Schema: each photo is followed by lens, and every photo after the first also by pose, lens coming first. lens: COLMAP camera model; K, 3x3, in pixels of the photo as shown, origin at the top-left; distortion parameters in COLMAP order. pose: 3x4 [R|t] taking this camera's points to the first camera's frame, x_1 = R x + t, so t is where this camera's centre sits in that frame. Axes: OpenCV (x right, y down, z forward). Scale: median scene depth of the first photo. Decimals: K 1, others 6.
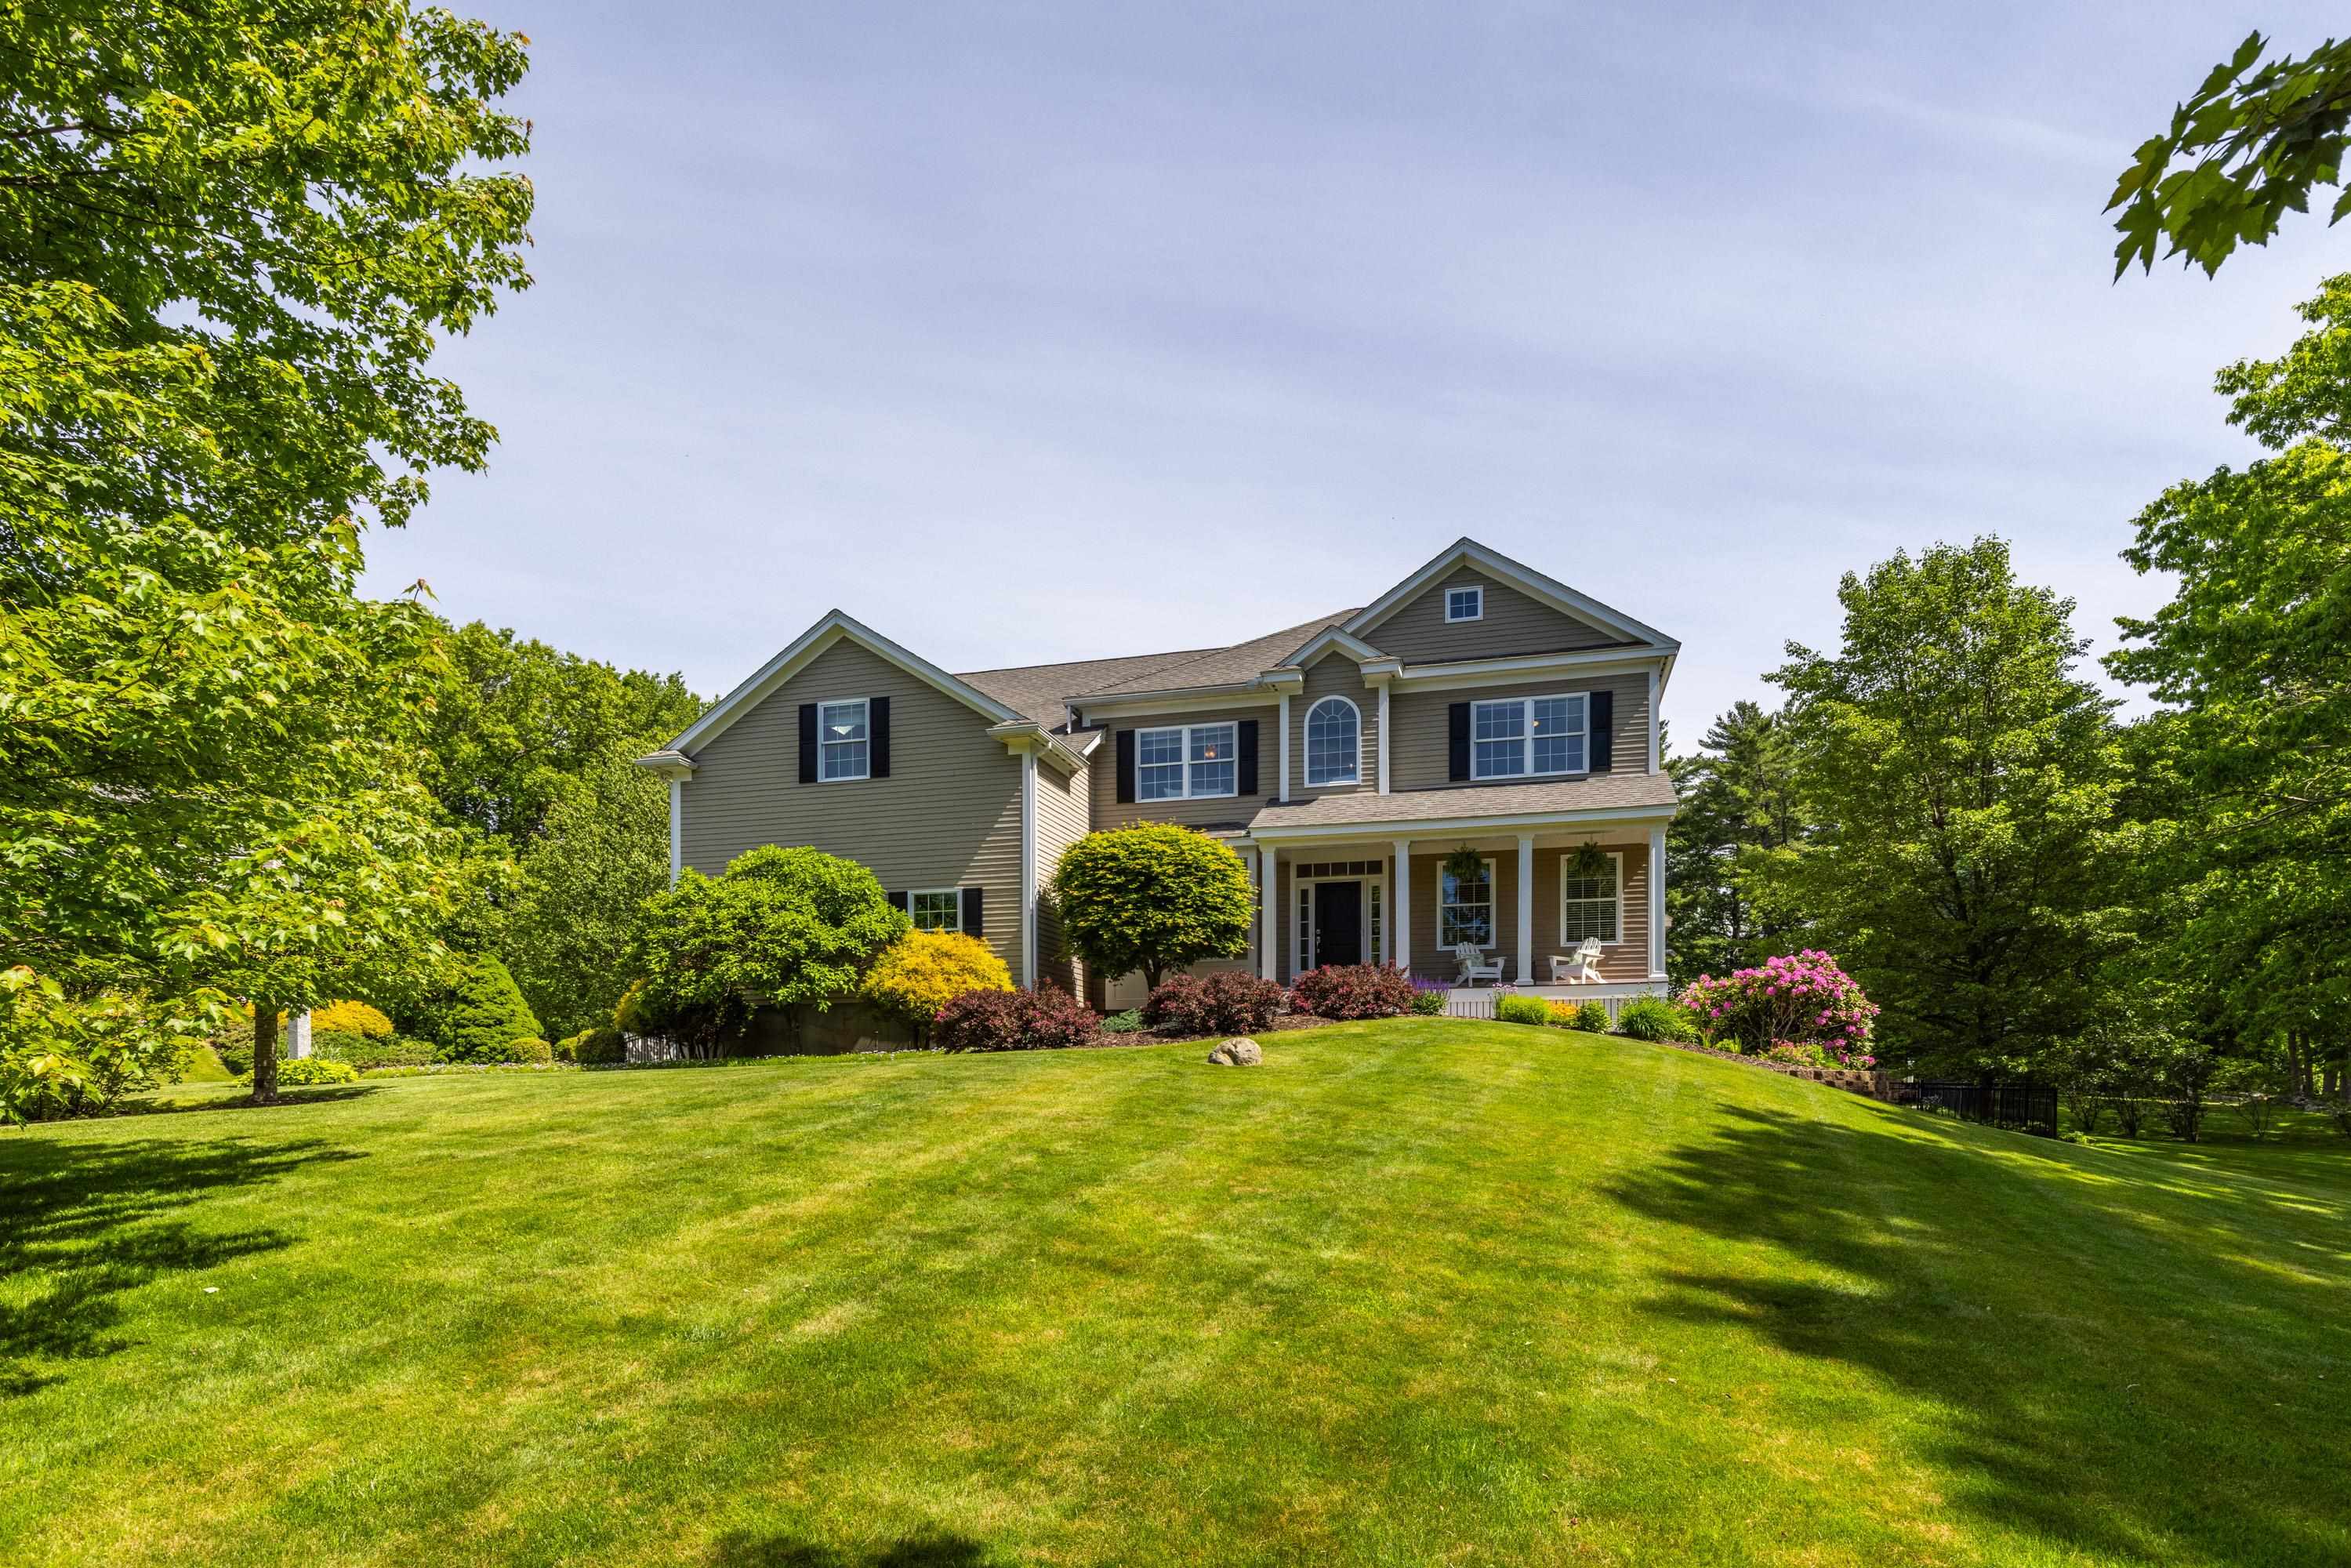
lens RADIAL K [[1137.6, 0, 1175.0], [0, 1137.6, 895.4], [0, 0, 1]] dist [0.001857, 0.000014]
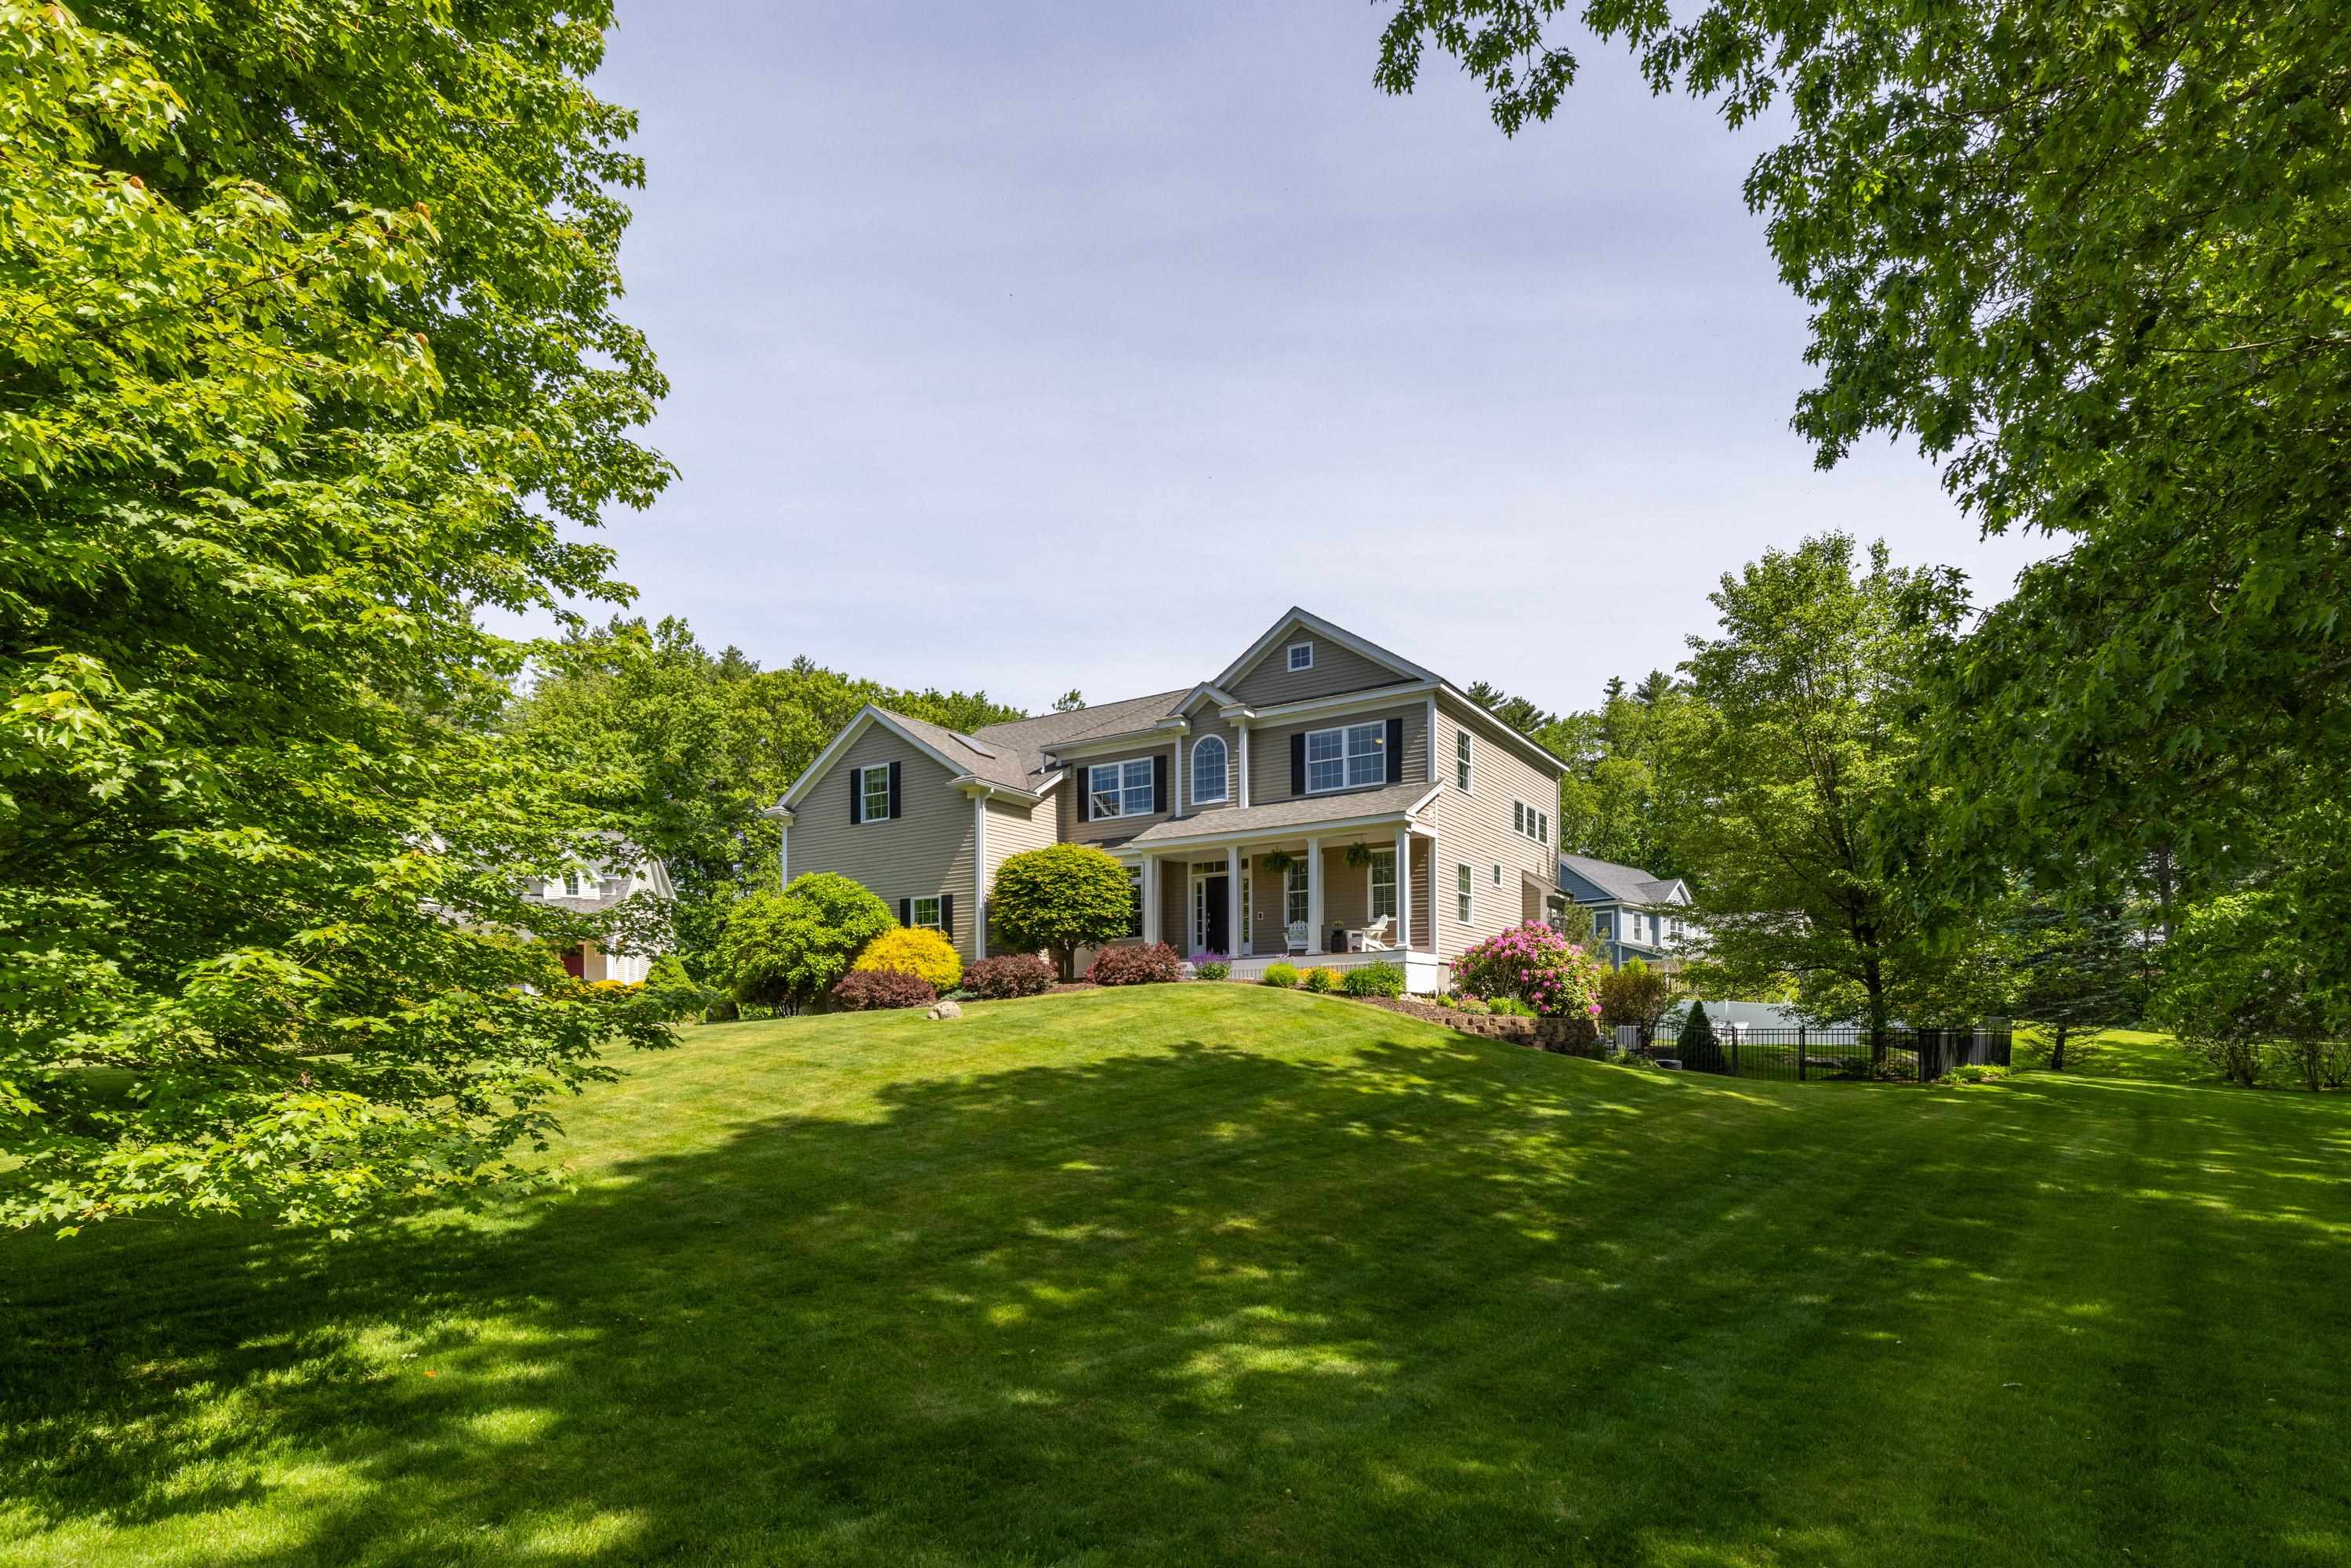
lens RADIAL K [[1152.8, 0, 1279.6], [0, 1152.8, 789.6], [0, 0, 1]] dist [0.000548, -0.000195]
pose [[0.963203, -0.061994, -0.261528, 0.576482], [0.049073, 0.997243, -0.055655, -0.034807], [0.264257, 0.040773, 0.963590, -0.265827]]
